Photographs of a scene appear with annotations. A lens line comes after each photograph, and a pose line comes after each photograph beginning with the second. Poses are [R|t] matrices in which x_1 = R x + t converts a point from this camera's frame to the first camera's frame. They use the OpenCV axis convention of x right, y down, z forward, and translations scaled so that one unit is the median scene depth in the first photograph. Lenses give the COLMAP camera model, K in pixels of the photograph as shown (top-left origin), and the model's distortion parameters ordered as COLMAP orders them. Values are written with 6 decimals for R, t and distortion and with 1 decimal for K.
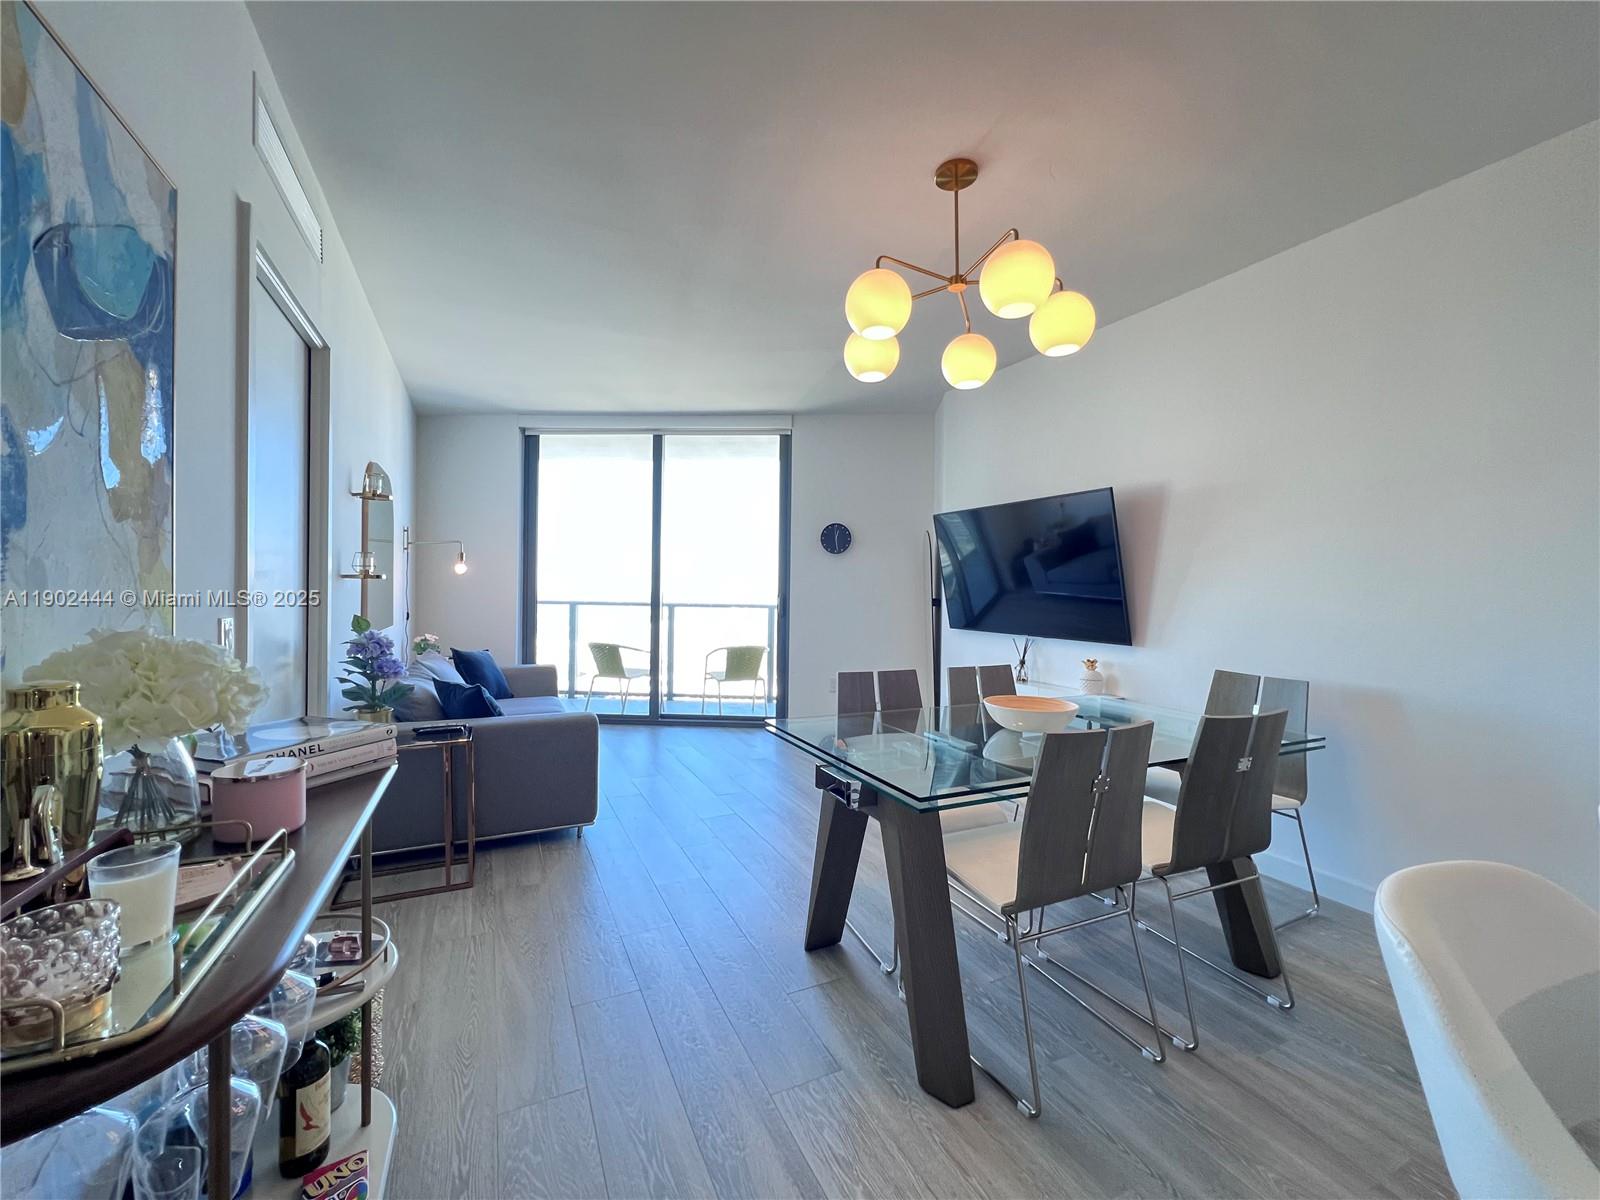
lens RADIAL K [[643.4, 0, 796.2], [0, 643.4, 594.7], [0, 0, 1]] dist [-0.001968, 0.001106]
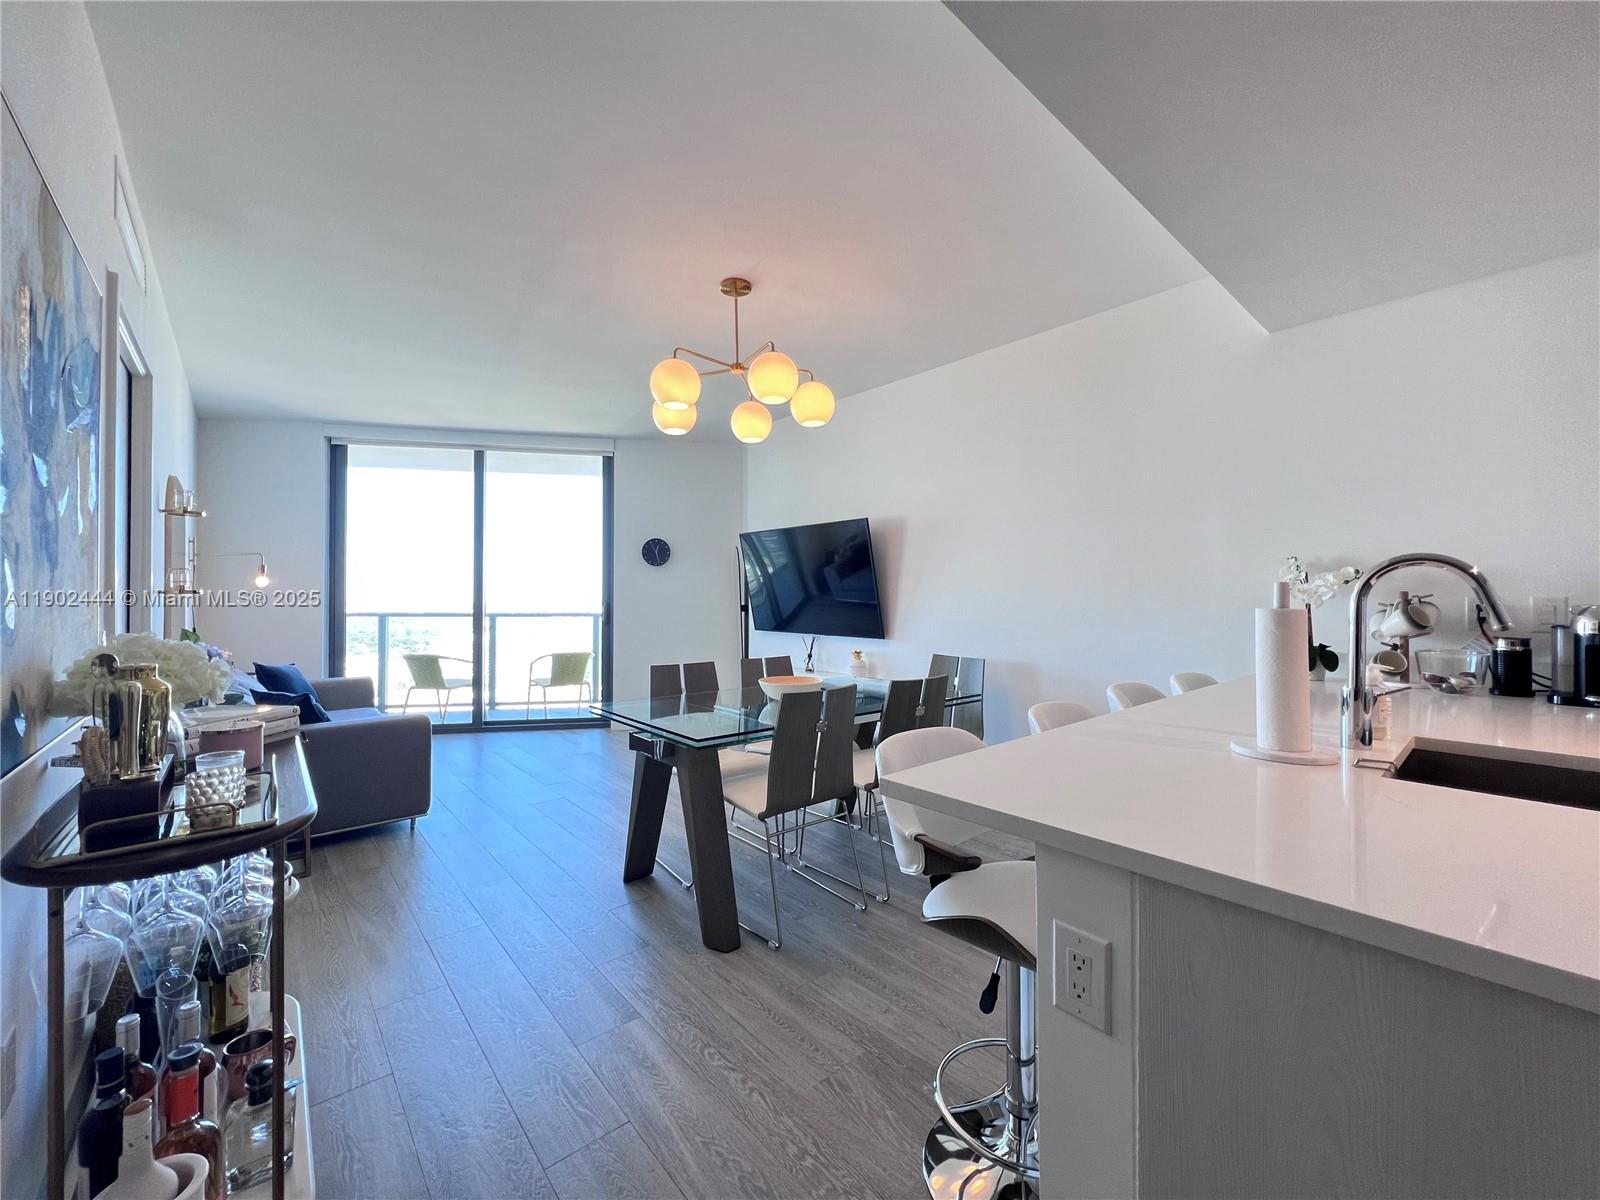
lens RADIAL K [[639.6, 0, 795.9], [0, 639.6, 593.7], [0, 0, 1]] dist [-0.000276, 0.000214]
pose [[0.965811, -0.010333, 0.259040, 0.013371], [0.013531, 0.999853, -0.010565, -0.001504], [-0.258892, 0.013709, 0.965809, -0.207810]]
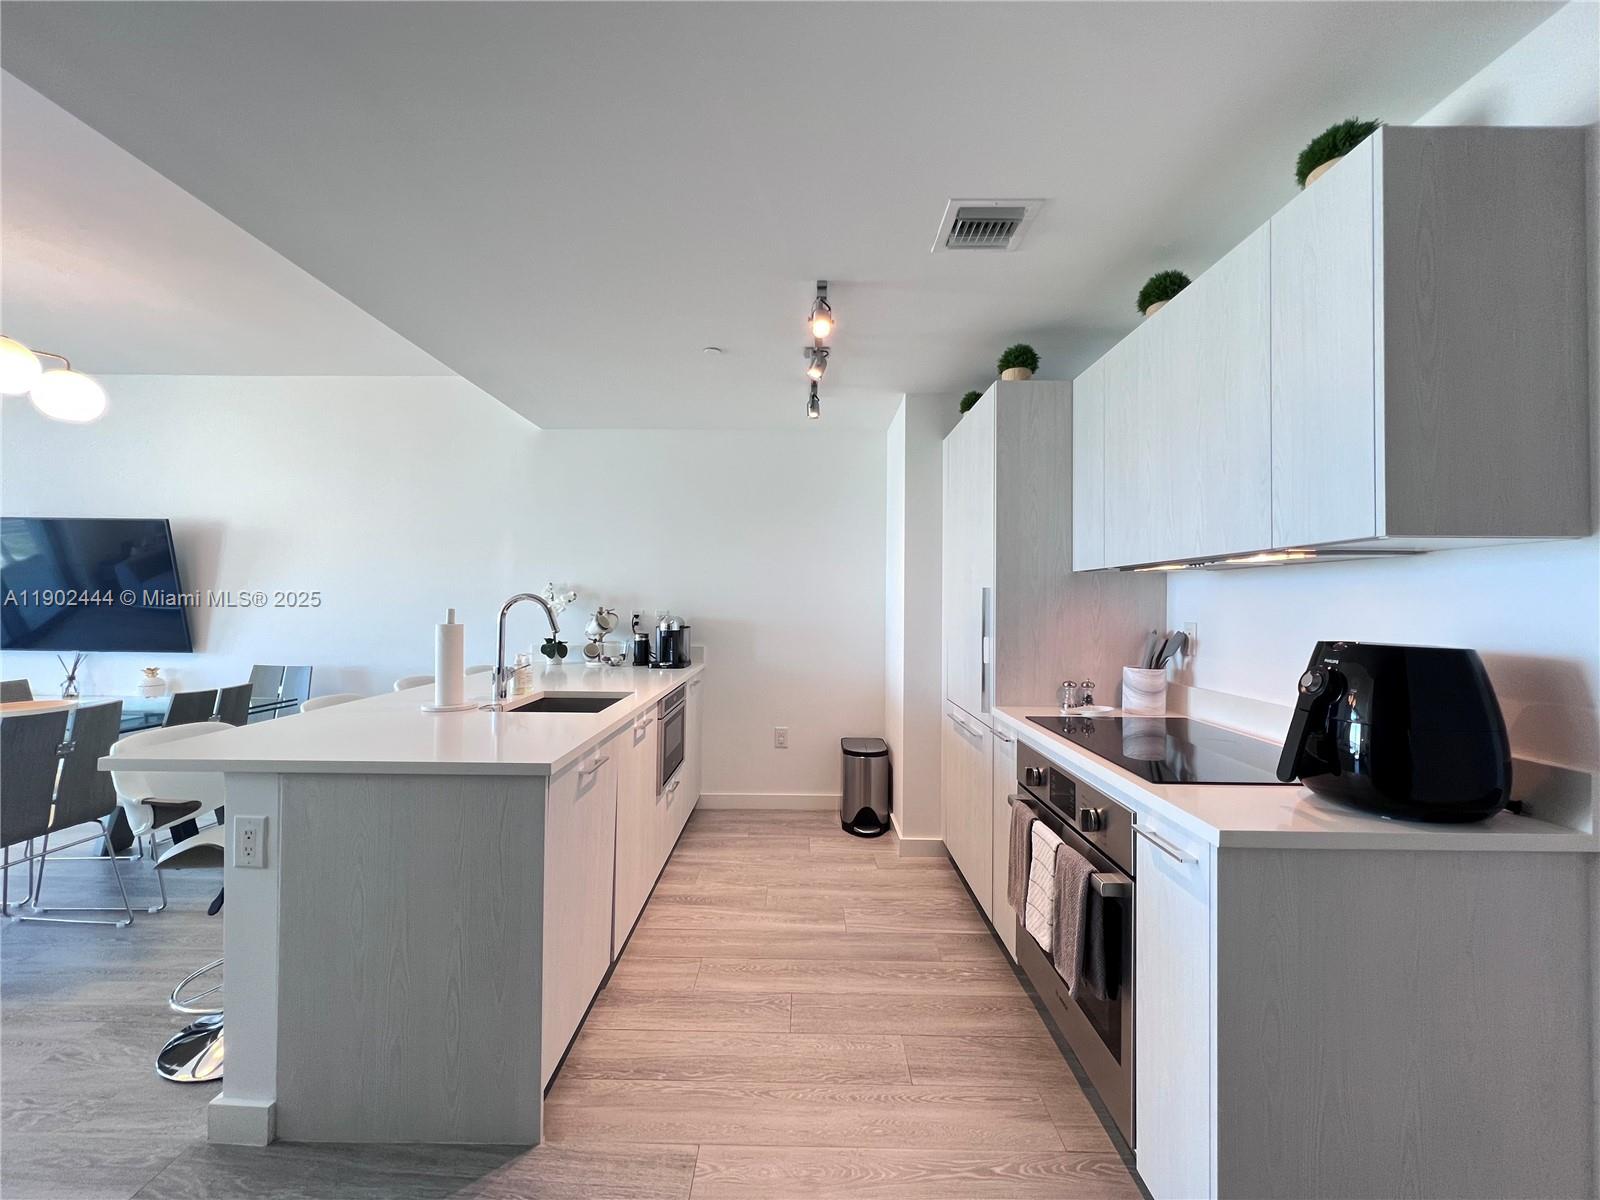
lens RADIAL K [[639.6, 0, 795.9], [0, 639.6, 593.7], [0, 0, 1]] dist [-0.000276, 0.000214]
pose [[0.445372, 0.001686, 0.895344, -0.043759], [0.004607, 0.999981, -0.004174, -0.020134], [-0.895334, 0.005984, 0.445355, -0.538651]]
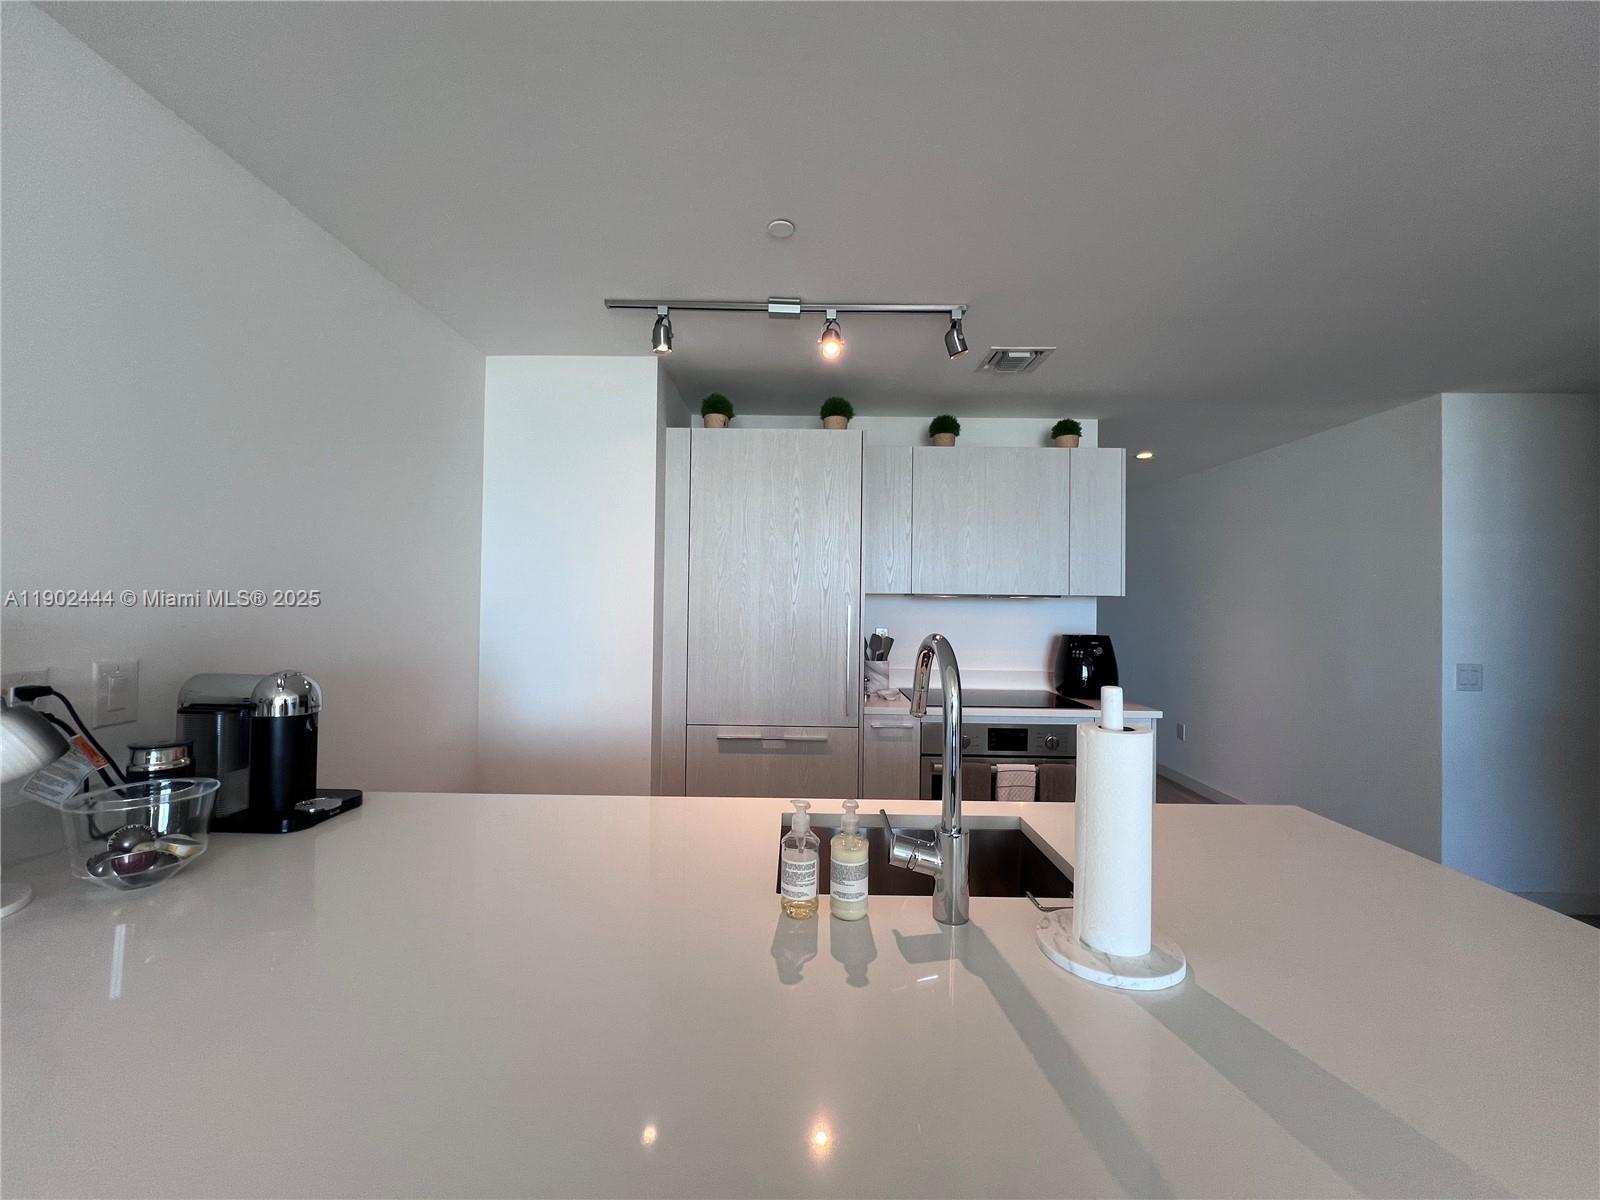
lens RADIAL K [[643.4, 0, 796.2], [0, 643.4, 594.7], [0, 0, 1]] dist [-0.001968, 0.001106]
pose [[-0.898200, -0.019612, 0.439149, 0.404862], [-0.022248, 0.999752, -0.000856, -0.041650], [-0.439024, -0.010539, -0.898414, 0.380844]]
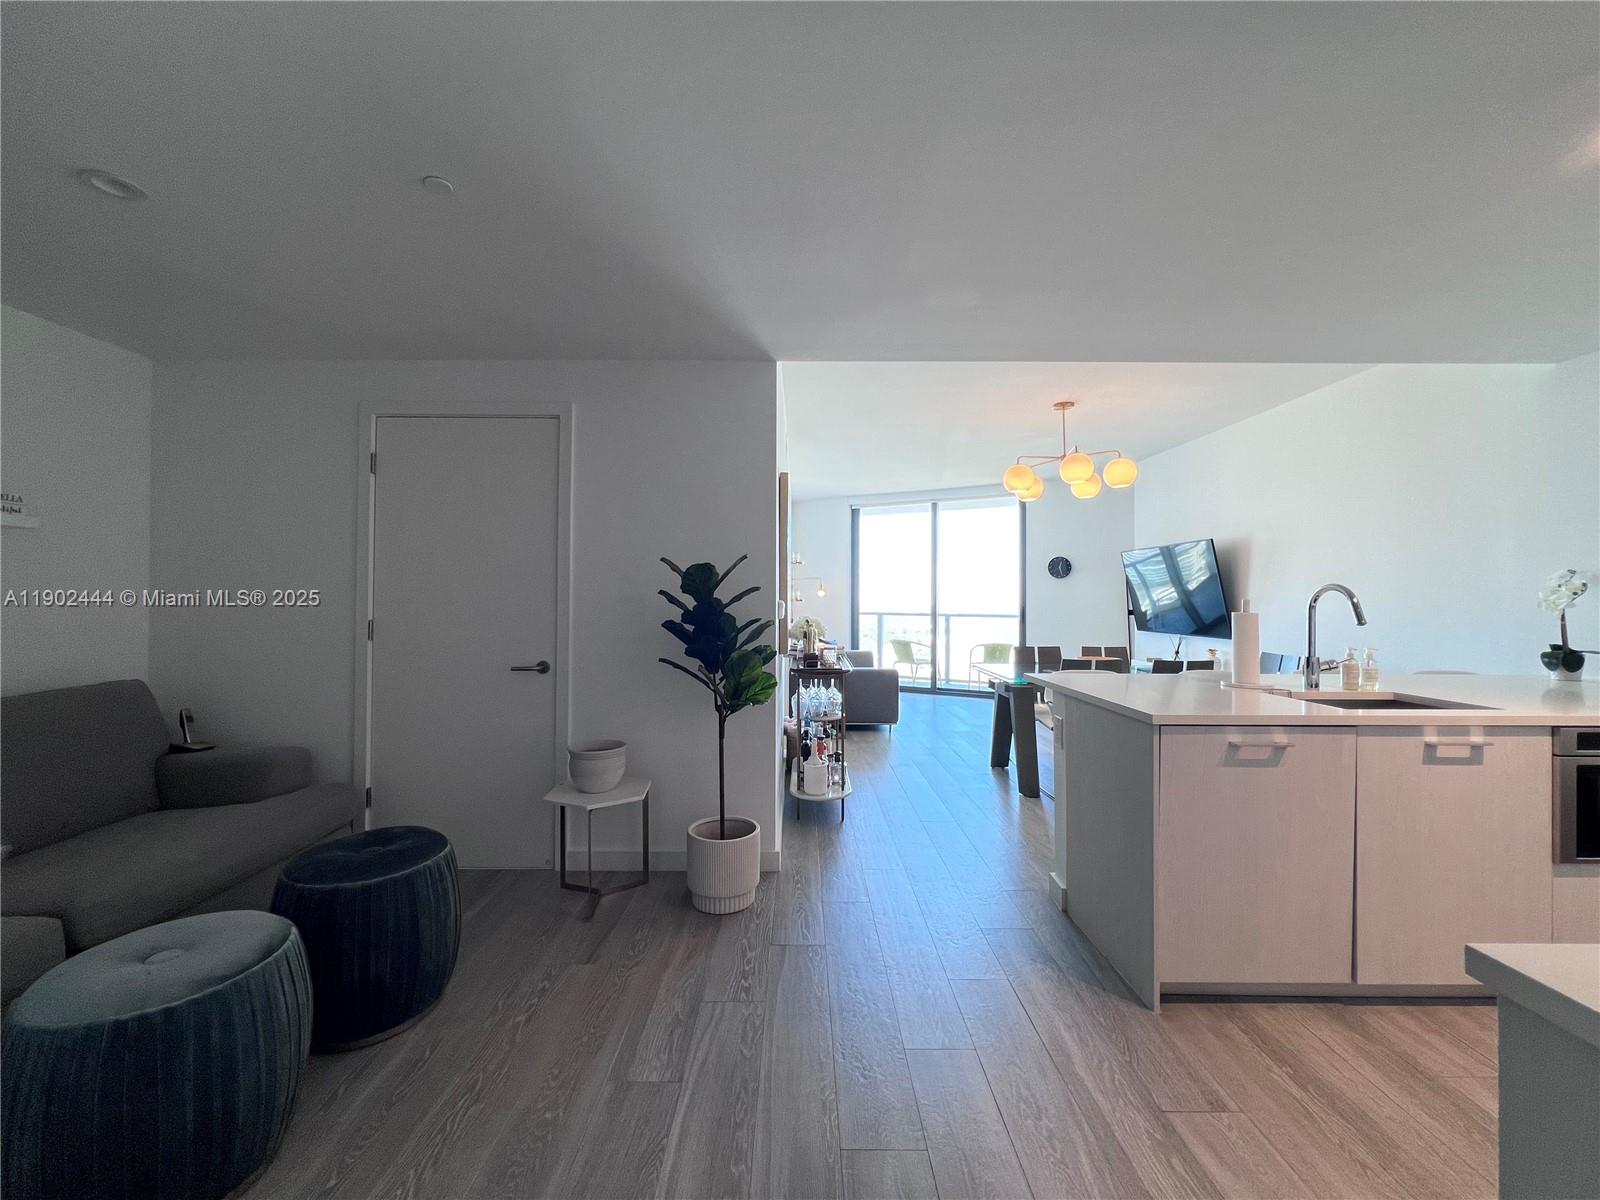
lens RADIAL K [[639.6, 0, 795.9], [0, 639.6, 593.7], [0, 0, 1]] dist [-0.000276, 0.000214]
pose [[0.900050, -0.015306, -0.435518, 0.247030], [0.005813, 0.999716, -0.023122, -0.001039], [0.435748, 0.018279, 0.899883, -0.841948]]
